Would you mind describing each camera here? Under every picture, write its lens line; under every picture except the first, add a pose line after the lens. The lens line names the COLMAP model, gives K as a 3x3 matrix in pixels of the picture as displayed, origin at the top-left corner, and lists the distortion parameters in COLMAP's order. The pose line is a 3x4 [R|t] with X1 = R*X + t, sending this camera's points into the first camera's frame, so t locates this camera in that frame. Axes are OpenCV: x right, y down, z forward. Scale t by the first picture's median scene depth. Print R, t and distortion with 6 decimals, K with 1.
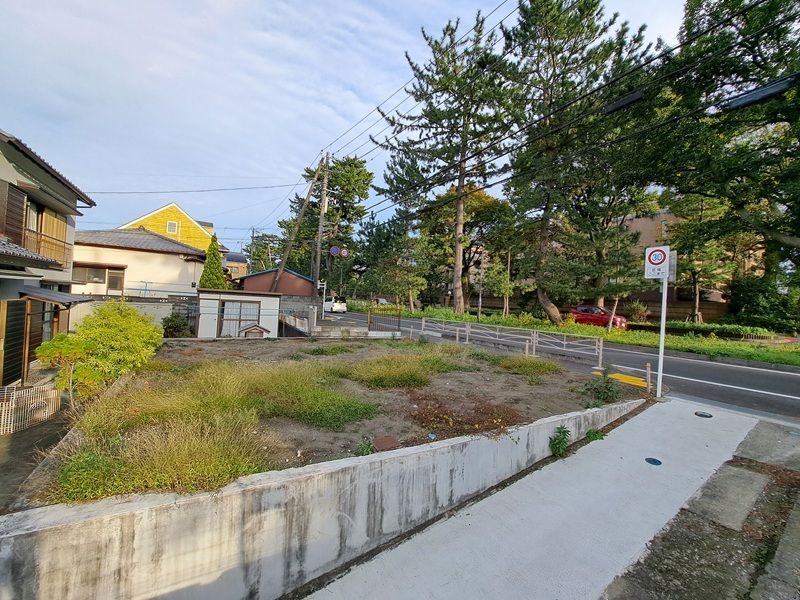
lens RADIAL K [[316.8, 0, 402.6], [0, 316.8, 304.1], [0, 0, 1]] dist [-0.028627, 0.003960]
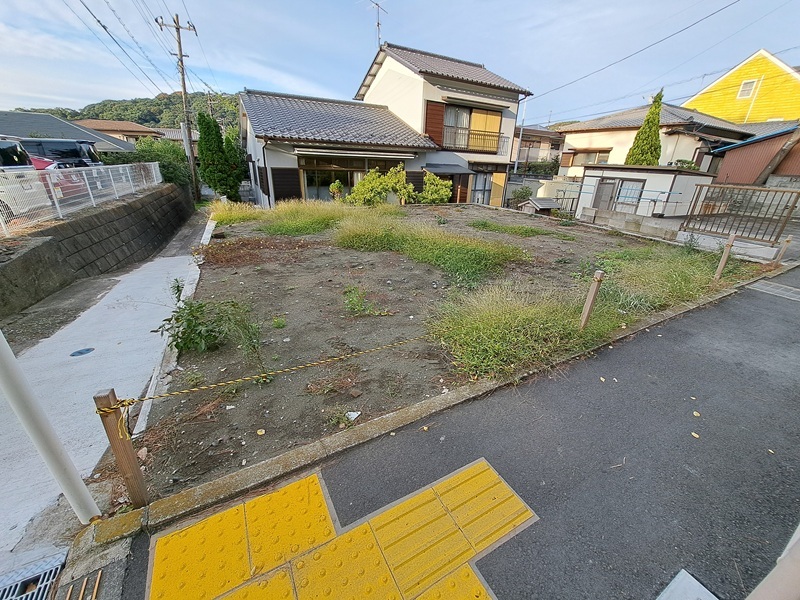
lens RADIAL K [[316.8, 0, 402.6], [0, 316.8, 304.1], [0, 0, 1]] dist [-0.028627, 0.003960]
pose [[-0.061401, 0.349143, -0.935055, 0.695973], [-0.040932, 0.935154, 0.351868, 0.060126], [0.997274, 0.059879, -0.043128, 0.880638]]
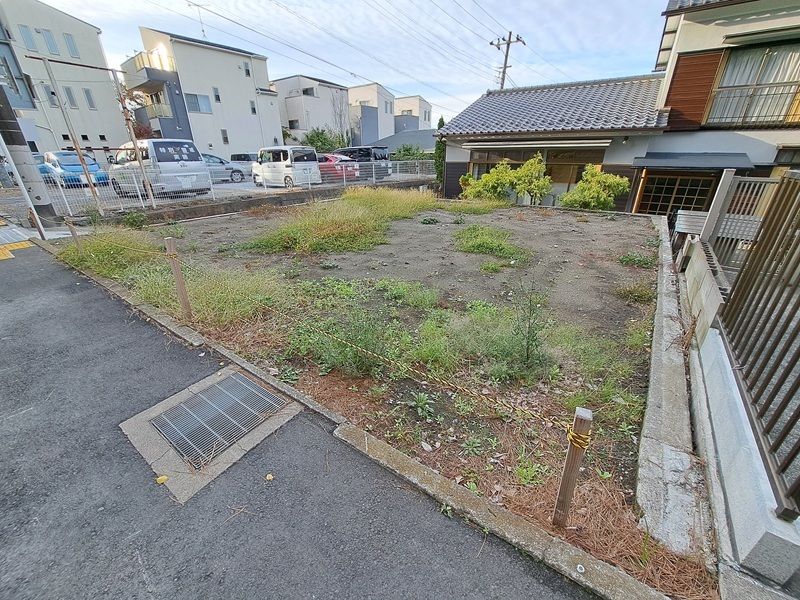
lens RADIAL K [[316.8, 0, 402.6], [0, 316.8, 304.1], [0, 0, 1]] dist [-0.028627, 0.003960]
pose [[-0.920411, 0.116940, -0.373052, 0.109061], [-0.048266, 0.912928, 0.405257, 0.030673], [0.387961, 0.391009, -0.834625, 1.706797]]
